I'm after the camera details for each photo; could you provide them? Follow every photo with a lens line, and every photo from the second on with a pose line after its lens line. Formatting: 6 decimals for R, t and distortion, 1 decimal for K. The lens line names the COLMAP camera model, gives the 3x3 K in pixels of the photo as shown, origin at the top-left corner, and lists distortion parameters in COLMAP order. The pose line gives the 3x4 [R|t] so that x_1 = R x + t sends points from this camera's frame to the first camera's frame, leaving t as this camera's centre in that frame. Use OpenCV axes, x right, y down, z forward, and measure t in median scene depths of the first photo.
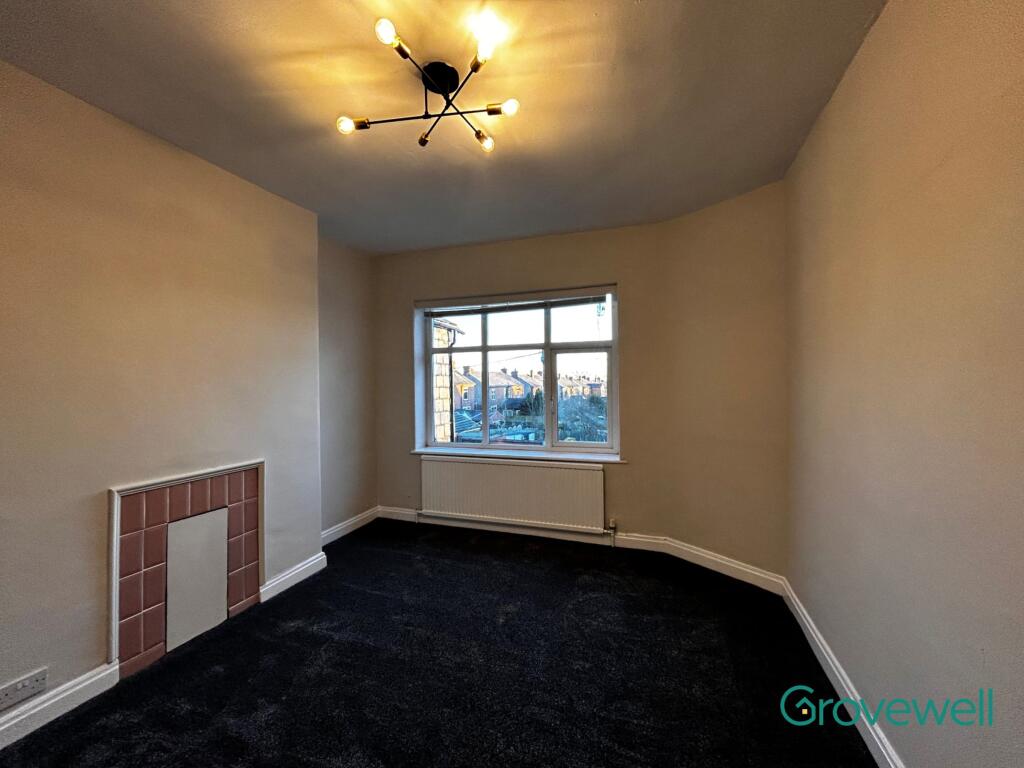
lens RADIAL K [[418.0, 0, 512.3], [0, 418.0, 382.0], [0, 0, 1]] dist [-0.000894, 0.003791]
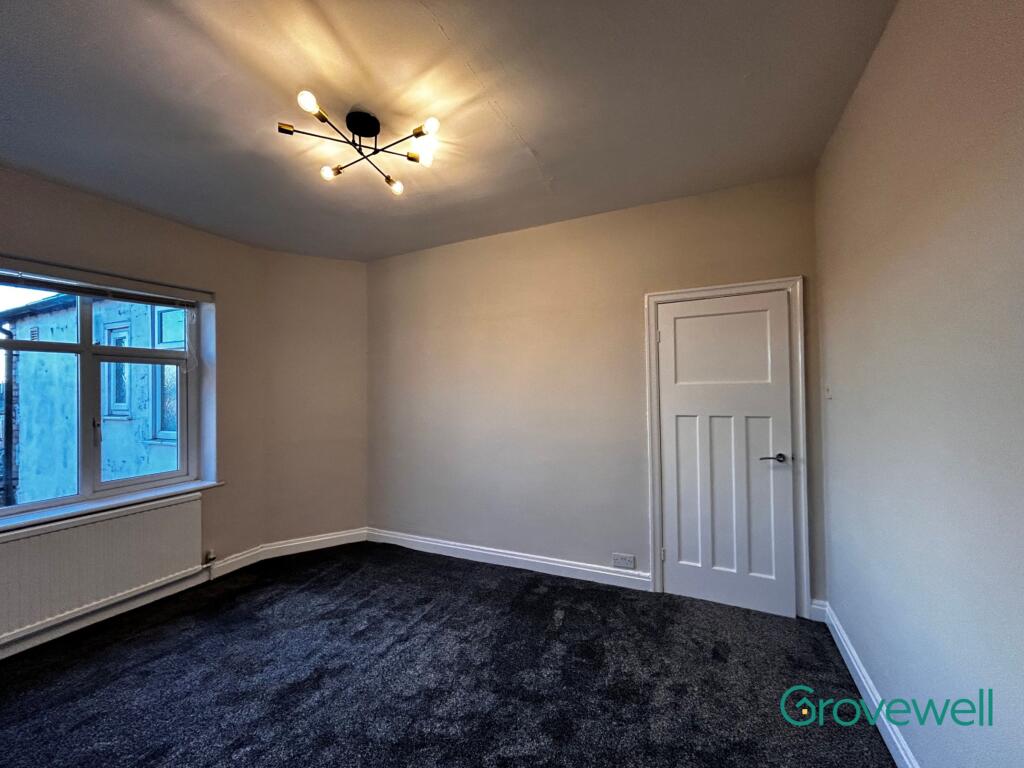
lens RADIAL K [[418.0, 0, 512.3], [0, 418.0, 382.0], [0, 0, 1]] dist [-0.000894, 0.003791]
pose [[0.100764, 0.028923, 0.994490, -0.823483], [0.020243, 0.999311, -0.031114, 0.007258], [-0.994704, 0.023267, 0.100109, 0.335036]]
